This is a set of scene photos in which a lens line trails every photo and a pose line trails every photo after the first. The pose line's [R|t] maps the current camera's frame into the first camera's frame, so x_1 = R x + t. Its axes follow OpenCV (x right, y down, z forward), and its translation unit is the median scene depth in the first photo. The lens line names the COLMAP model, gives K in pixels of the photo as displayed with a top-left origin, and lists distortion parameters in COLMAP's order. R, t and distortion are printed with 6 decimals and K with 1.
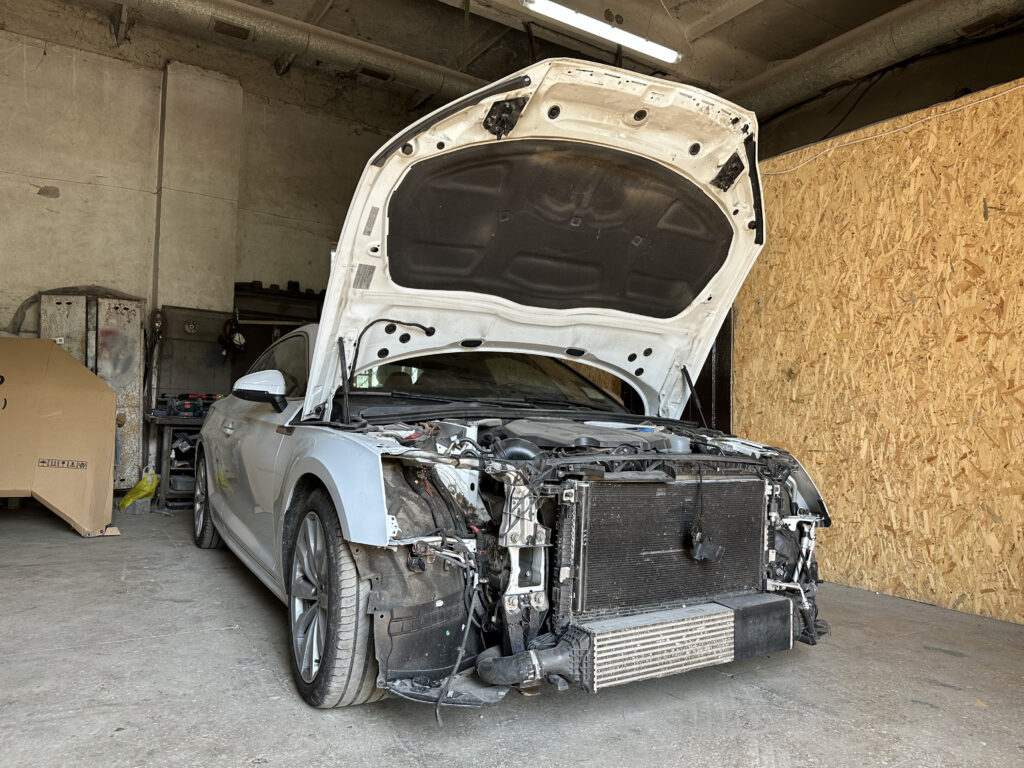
lens RADIAL K [[729.4, 0, 512.0], [0, 729.4, 384.0], [0, 0, 1]] dist [0.081509, -0.080026]
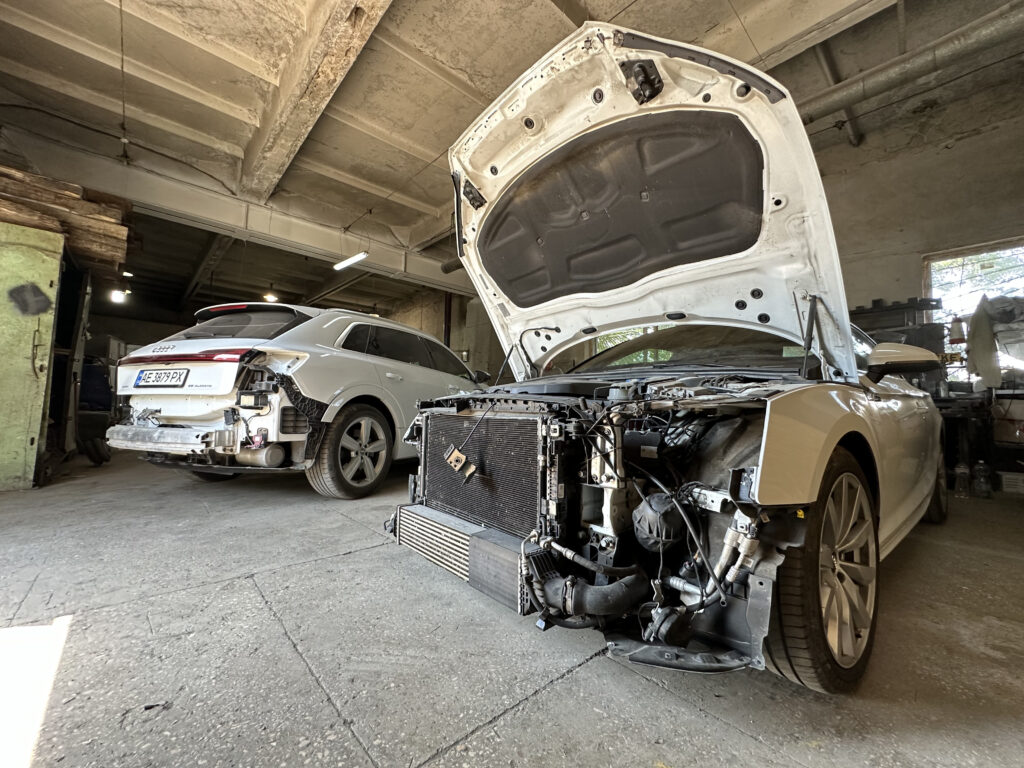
lens RADIAL K [[409.1, 0, 513.5], [0, 409.1, 380.7], [0, 0, 1]] dist [0.001181, 0.000176]
pose [[0.176571, -0.093079, -0.979877, 0.732145], [0.030194, 0.995562, -0.089128, 0.113229], [0.983825, -0.013849, 0.178598, 0.776956]]
